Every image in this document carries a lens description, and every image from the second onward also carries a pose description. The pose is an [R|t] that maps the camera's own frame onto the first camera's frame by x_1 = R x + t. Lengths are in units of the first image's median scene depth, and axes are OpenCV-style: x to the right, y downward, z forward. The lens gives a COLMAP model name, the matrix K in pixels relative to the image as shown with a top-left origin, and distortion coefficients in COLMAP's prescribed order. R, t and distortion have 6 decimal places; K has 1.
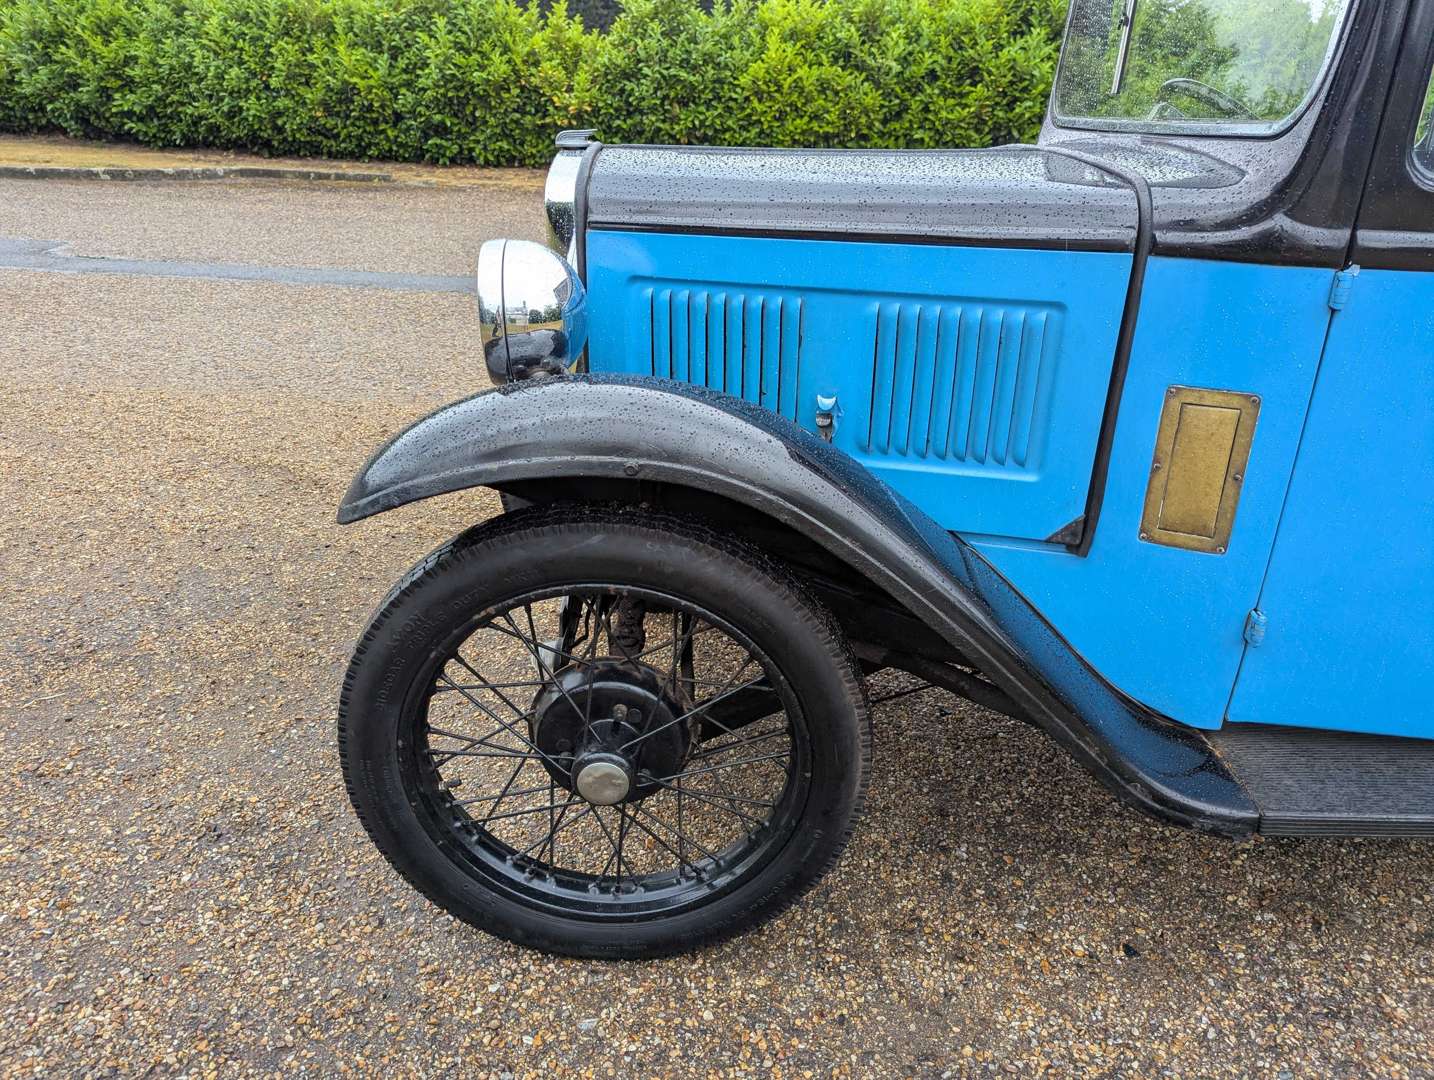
lens RADIAL K [[1010.6, 0, 722.5], [0, 1010.6, 550.6], [0, 0, 1]] dist [0.057423, -0.049336]
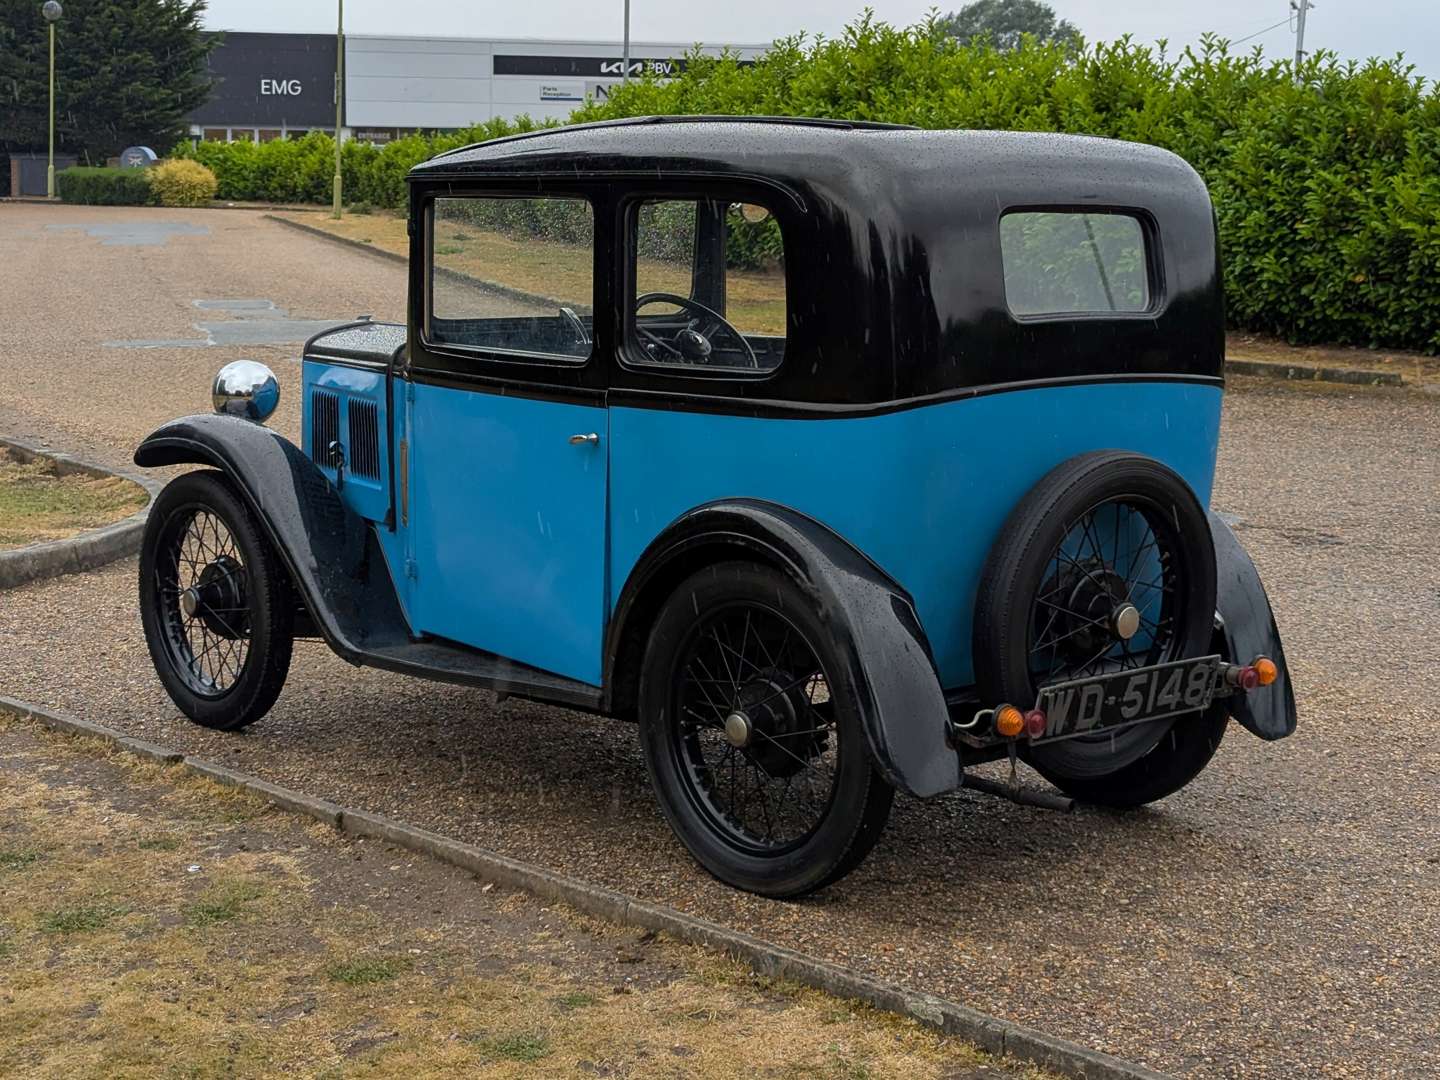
lens RADIAL K [[2551.2, 0, 680.7], [0, 2551.2, 604.6], [0, 0, 1]] dist [0.073992, 0.000000]
pose [[0.646656, 0.105306, -0.755477, 0.531242], [-0.302590, 0.944576, -0.127340, 0.069363], [0.700196, 0.310945, 0.642681, -0.194710]]
